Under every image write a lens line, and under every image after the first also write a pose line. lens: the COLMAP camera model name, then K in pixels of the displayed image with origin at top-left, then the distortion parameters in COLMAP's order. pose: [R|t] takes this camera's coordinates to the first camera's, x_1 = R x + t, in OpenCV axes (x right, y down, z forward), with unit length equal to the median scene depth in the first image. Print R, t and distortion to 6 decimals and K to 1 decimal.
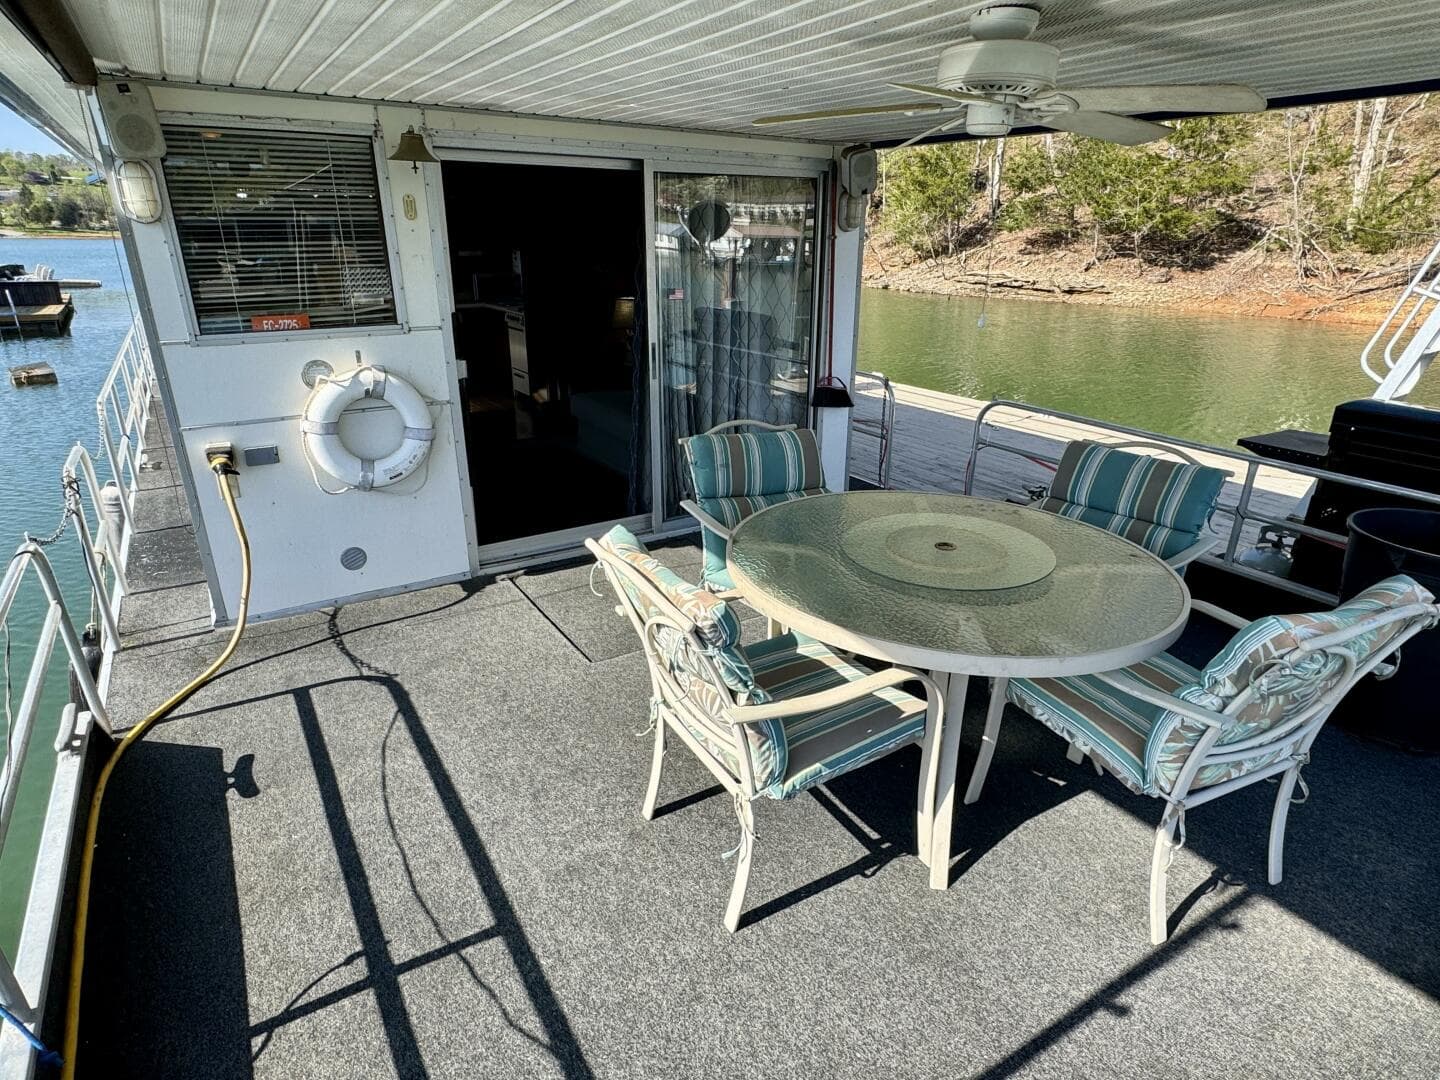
lens RADIAL K [[795.3, 0, 727.2], [0, 795.3, 535.3], [0, 0, 1]] dist [-0.015245, 0.001003]
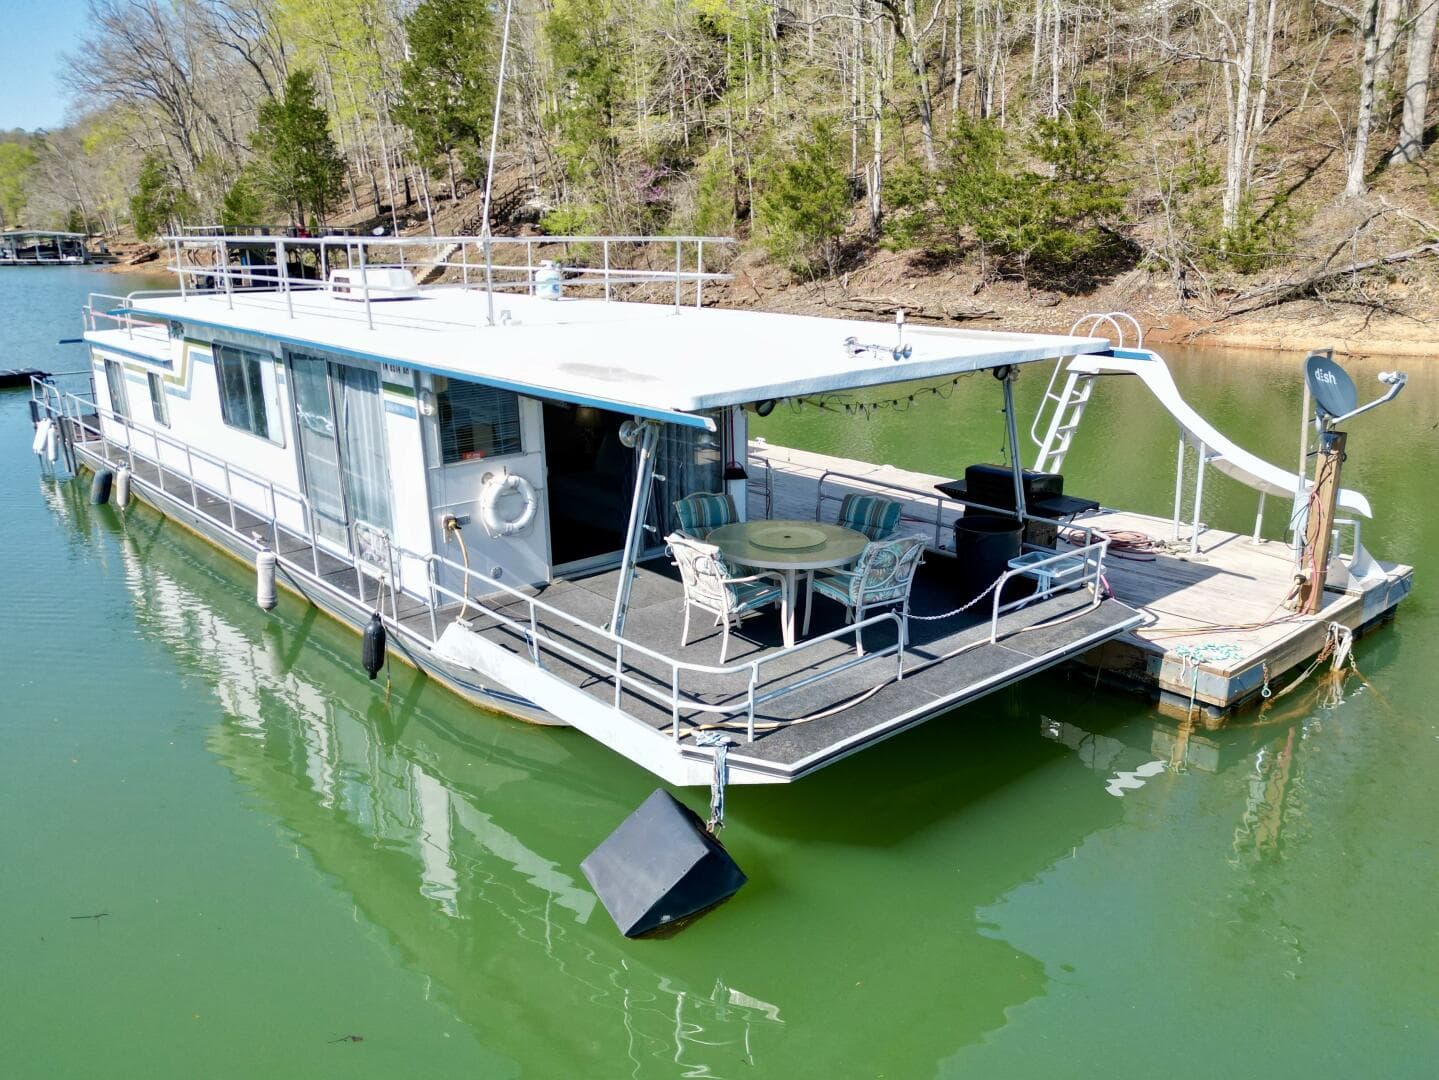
lens RADIAL K [[1089.5, 0, 744.3], [0, 1089.5, 541.8], [0, 0, 1]] dist [0.098113, -0.130109]
pose [[0.985066, -0.063311, 0.160117, -0.039258], [0.075172, 0.994771, -0.069134, 0.023561], [-0.154903, 0.080138, 0.984674, -0.223927]]
